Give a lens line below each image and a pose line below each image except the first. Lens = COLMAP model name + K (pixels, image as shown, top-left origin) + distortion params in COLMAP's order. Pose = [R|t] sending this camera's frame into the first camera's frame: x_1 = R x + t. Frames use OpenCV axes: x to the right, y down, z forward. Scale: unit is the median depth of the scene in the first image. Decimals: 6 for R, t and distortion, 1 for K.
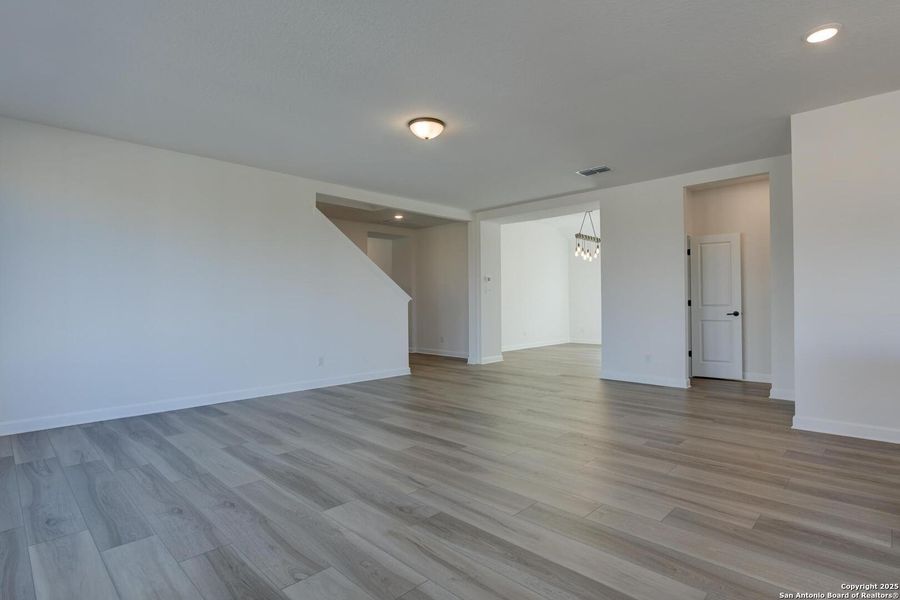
lens RADIAL K [[452.8, 0, 445.3], [0, 452.8, 298.3], [0, 0, 1]] dist [-0.012836, 0.000644]
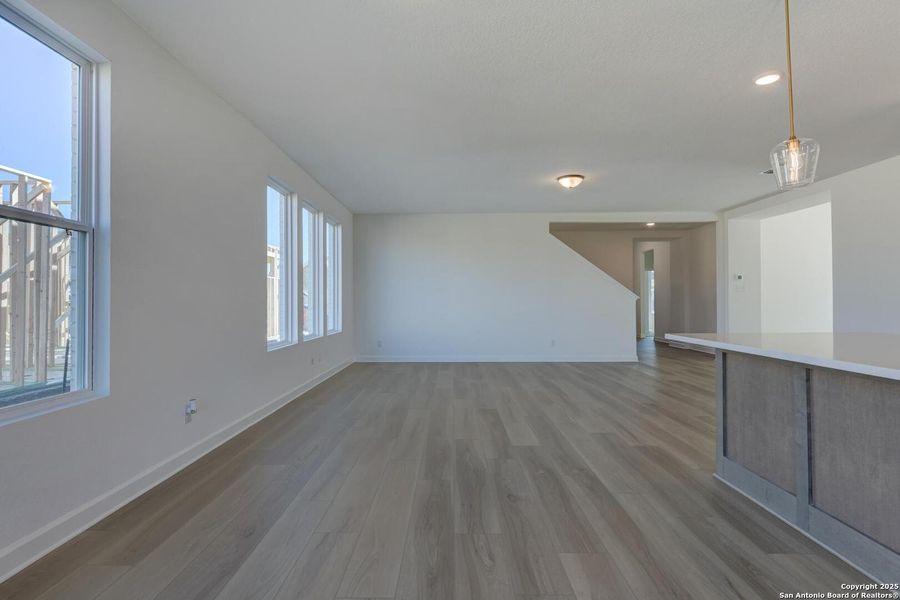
lens RADIAL K [[452.8, 0, 452.2], [0, 452.8, 300.6], [0, 0, 1]] dist [-0.012836, 0.000644]
pose [[0.713849, 0.006702, -0.700268, 0.430709], [0.002937, 0.999917, 0.012564, -0.006979], [0.700294, -0.011026, 0.713770, -0.185520]]
